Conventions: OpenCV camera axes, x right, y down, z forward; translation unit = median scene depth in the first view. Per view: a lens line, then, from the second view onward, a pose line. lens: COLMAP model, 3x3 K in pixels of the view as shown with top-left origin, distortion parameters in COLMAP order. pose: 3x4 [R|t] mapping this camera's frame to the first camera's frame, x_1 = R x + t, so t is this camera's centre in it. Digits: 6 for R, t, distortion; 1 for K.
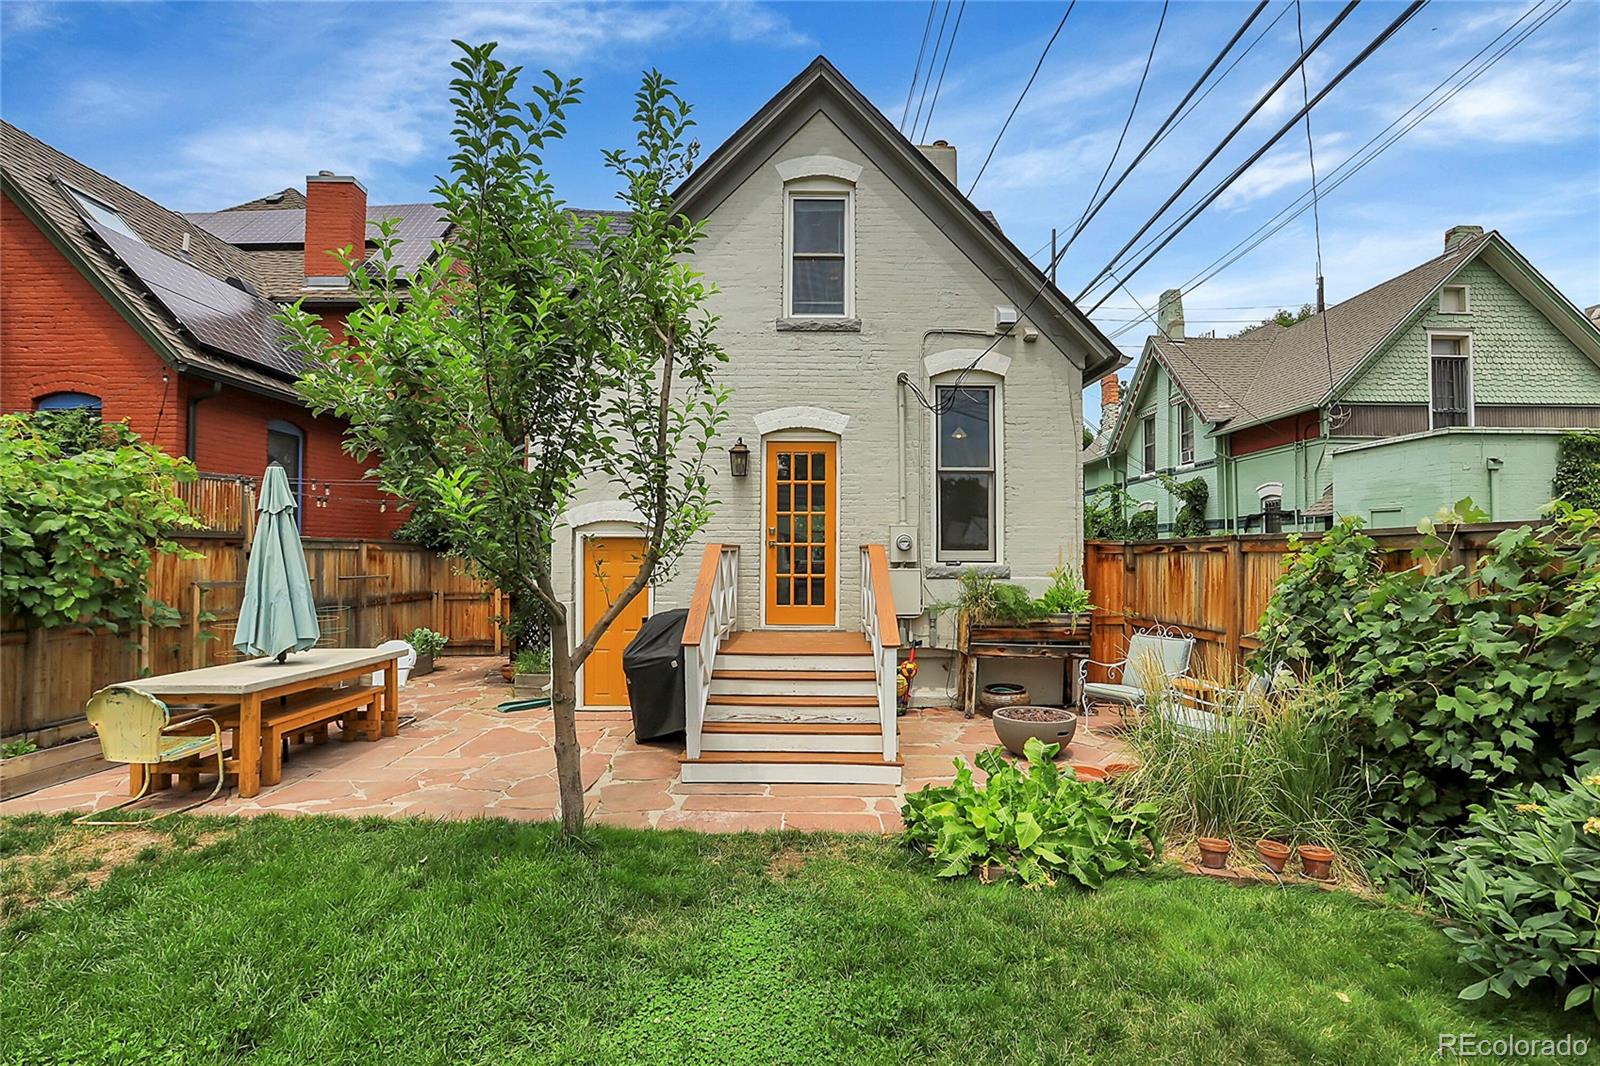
lens RADIAL K [[739.8, 0, 801.7], [0, 739.8, 537.9], [0, 0, 1]] dist [-0.032104, 0.000667]
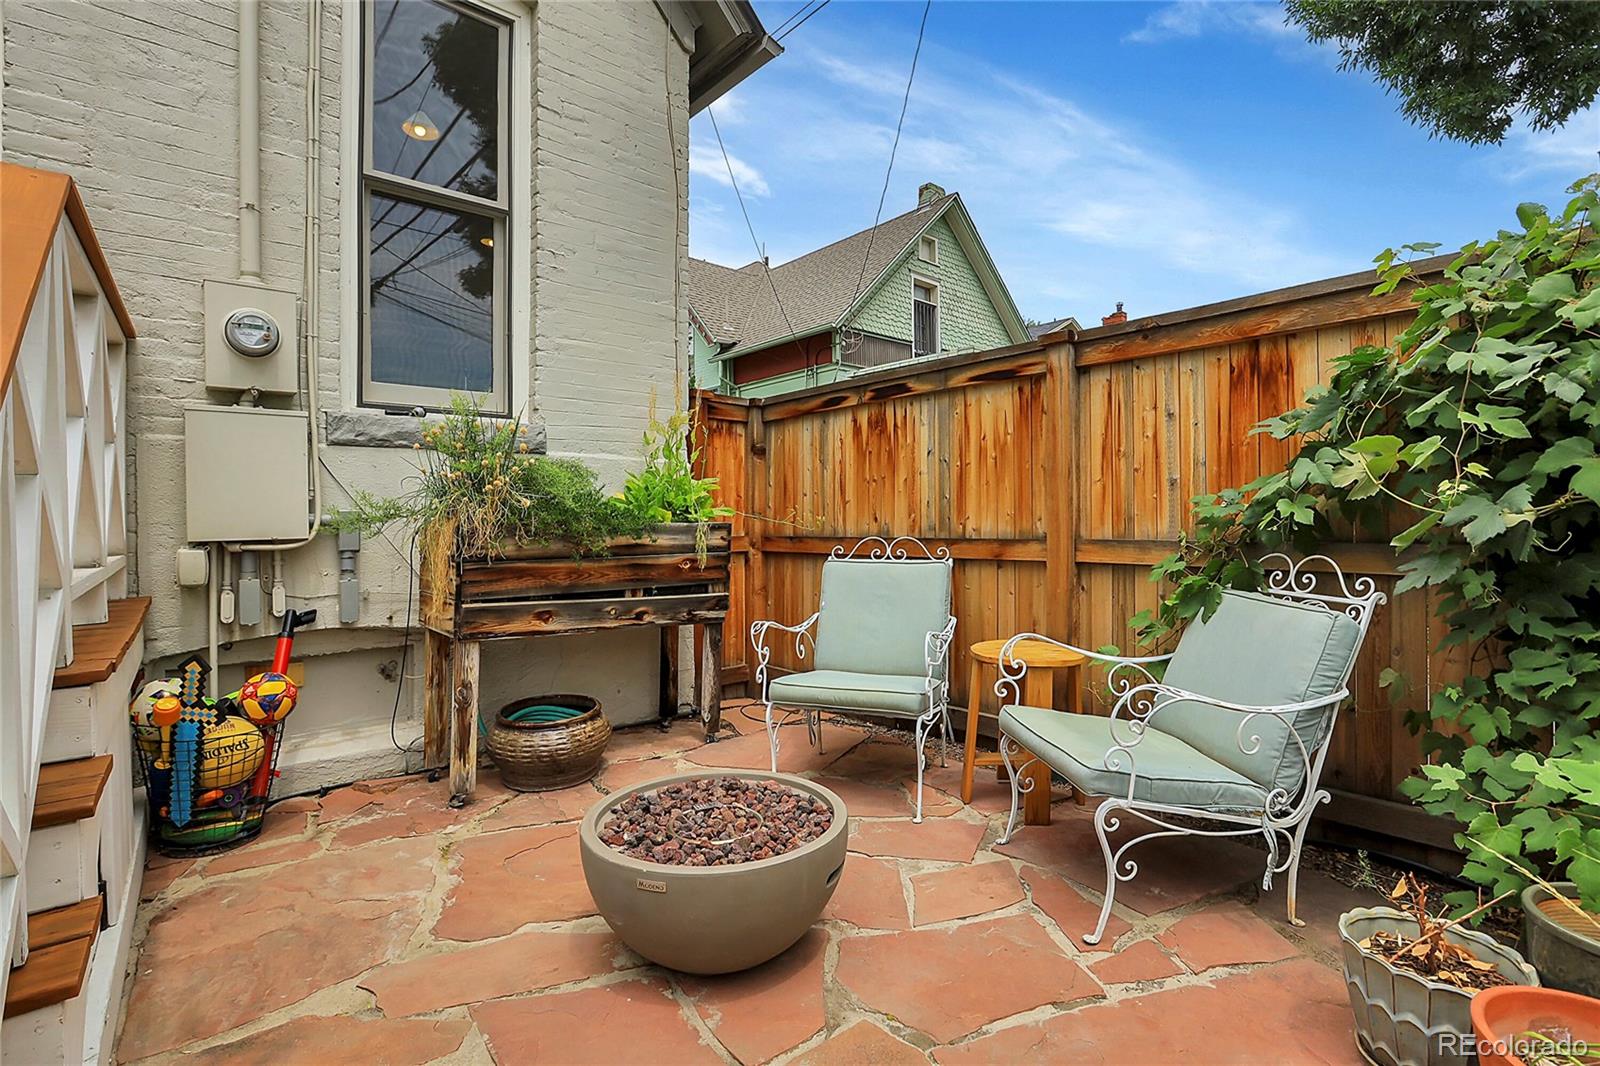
lens RADIAL K [[739.8, 0, 798.4], [0, 739.8, 529.8], [0, 0, 1]] dist [-0.032104, 0.000667]
pose [[0.762721, -0.017332, 0.646496, 0.113317], [-0.009204, 0.999249, 0.037648, 0.084094], [-0.646663, -0.034665, 0.761988, 0.575612]]
